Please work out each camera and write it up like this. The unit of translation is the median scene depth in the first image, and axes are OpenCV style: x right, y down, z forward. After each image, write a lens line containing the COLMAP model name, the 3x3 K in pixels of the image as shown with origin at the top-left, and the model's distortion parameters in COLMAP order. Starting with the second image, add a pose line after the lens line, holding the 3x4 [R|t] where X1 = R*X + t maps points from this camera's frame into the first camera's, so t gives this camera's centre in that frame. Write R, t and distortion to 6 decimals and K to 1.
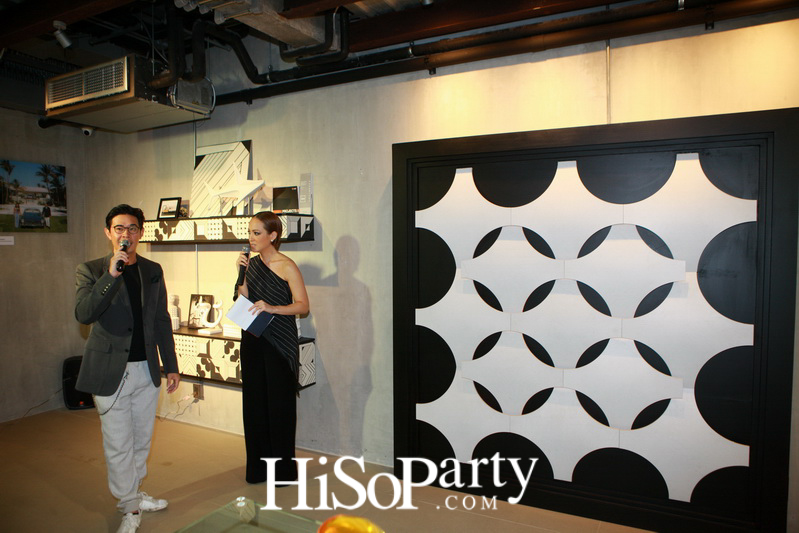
lens RADIAL K [[542.5, 0, 399.3], [0, 542.5, 275.0], [0, 0, 1]] dist [-0.072611, 0.005415]
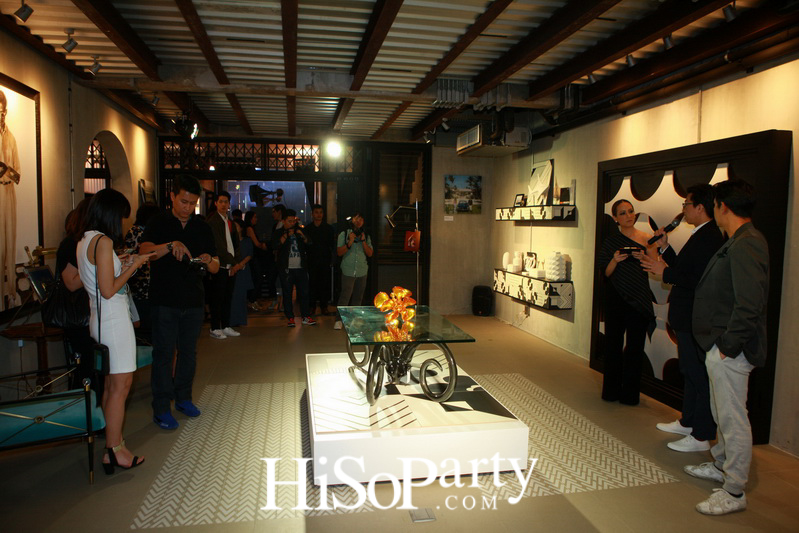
lens RADIAL K [[542.5, 0, 399.3], [0, 542.5, 275.0], [0, 0, 1]] dist [-0.072611, 0.005415]
pose [[0.622674, 0.083979, -0.777962, 0.754081], [-0.049859, 0.996462, 0.067658, 0.014932], [0.780891, -0.003341, 0.624658, -0.401472]]
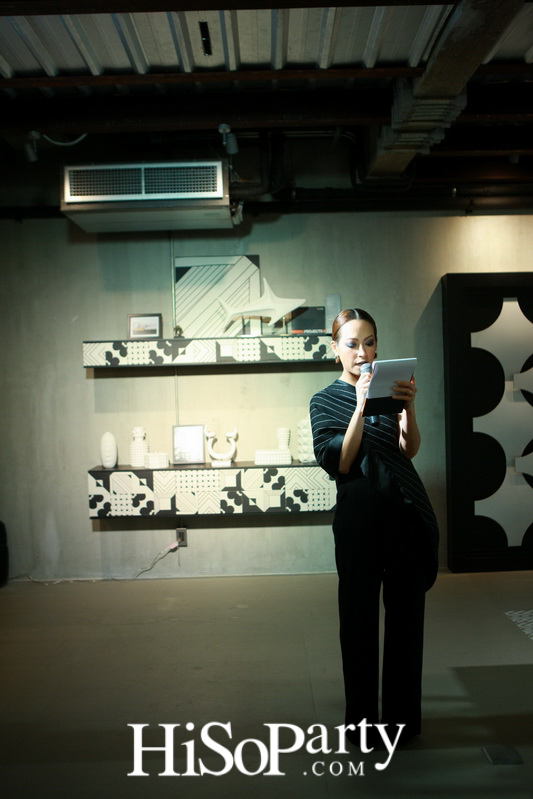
lens RADIAL K [[699.2, 0, 266.5], [0, 699.2, 399.5], [0, 0, 1]] dist [-0.065870, 0.003685]
pose [[0.880056, -0.039397, 0.473233, -0.872646], [0.049842, 0.998712, -0.009546, 0.013557], [-0.472247, 0.031988, 0.880886, -0.073944]]
